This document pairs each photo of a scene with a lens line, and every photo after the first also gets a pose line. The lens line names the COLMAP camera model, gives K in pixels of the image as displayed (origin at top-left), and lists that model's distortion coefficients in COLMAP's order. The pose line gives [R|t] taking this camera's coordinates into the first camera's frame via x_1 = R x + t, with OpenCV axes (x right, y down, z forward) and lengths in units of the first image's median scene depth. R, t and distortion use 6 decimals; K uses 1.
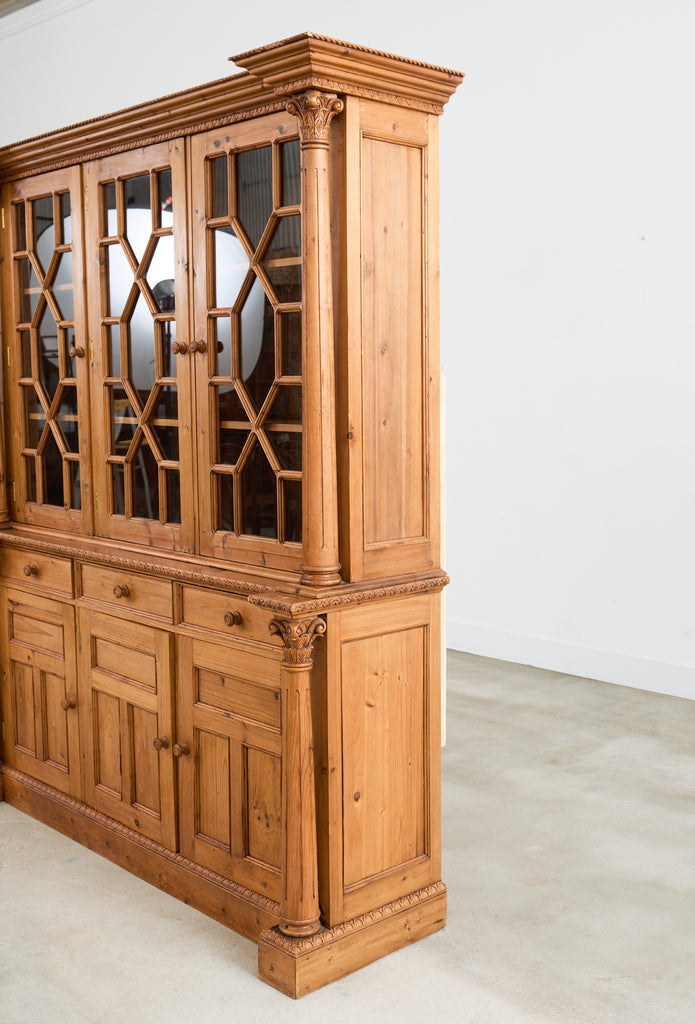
lens RADIAL K [[1125.0, 0, 443.7], [0, 1125.0, 458.1], [0, 0, 1]] dist [-0.048769, 0.031030]
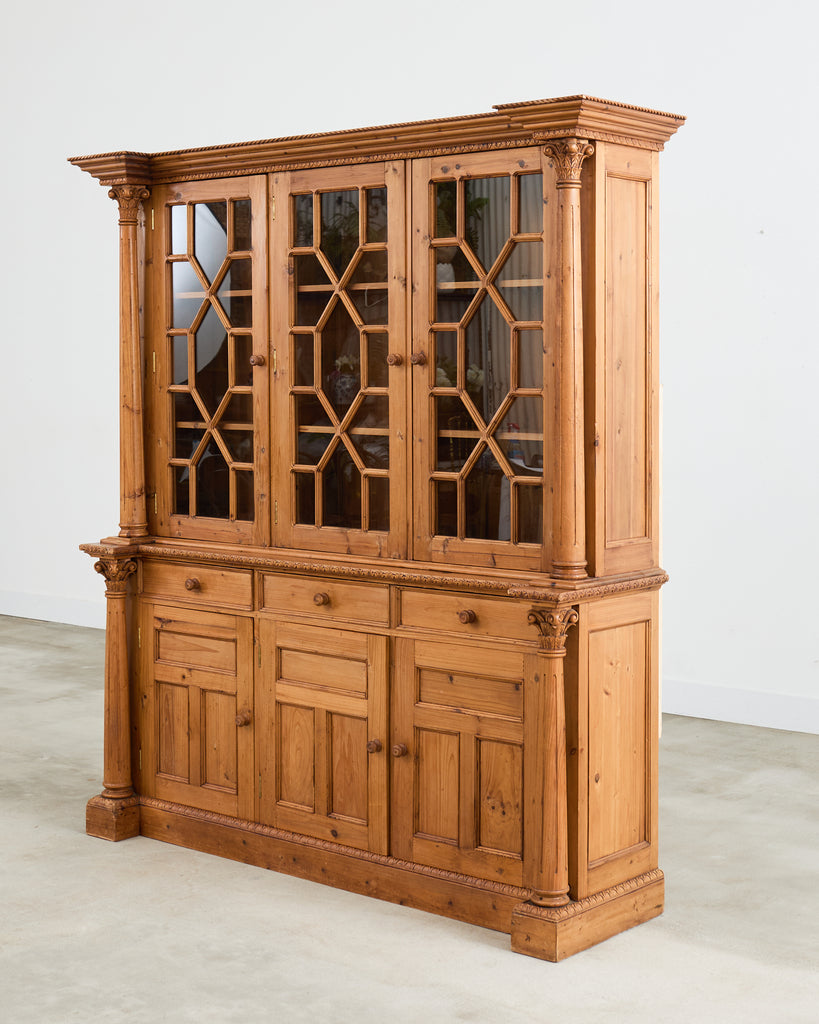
lens RADIAL K [[1634.5, 0, 461.4], [0, 1634.5, 367.8], [0, 0, 1]] dist [-0.047207, 0.027673]
pose [[0.996357, 0.003504, 0.085212, -0.318913], [0.002600, 0.997444, -0.071411, 0.018628], [-0.085244, 0.071372, 0.993801, -0.535124]]
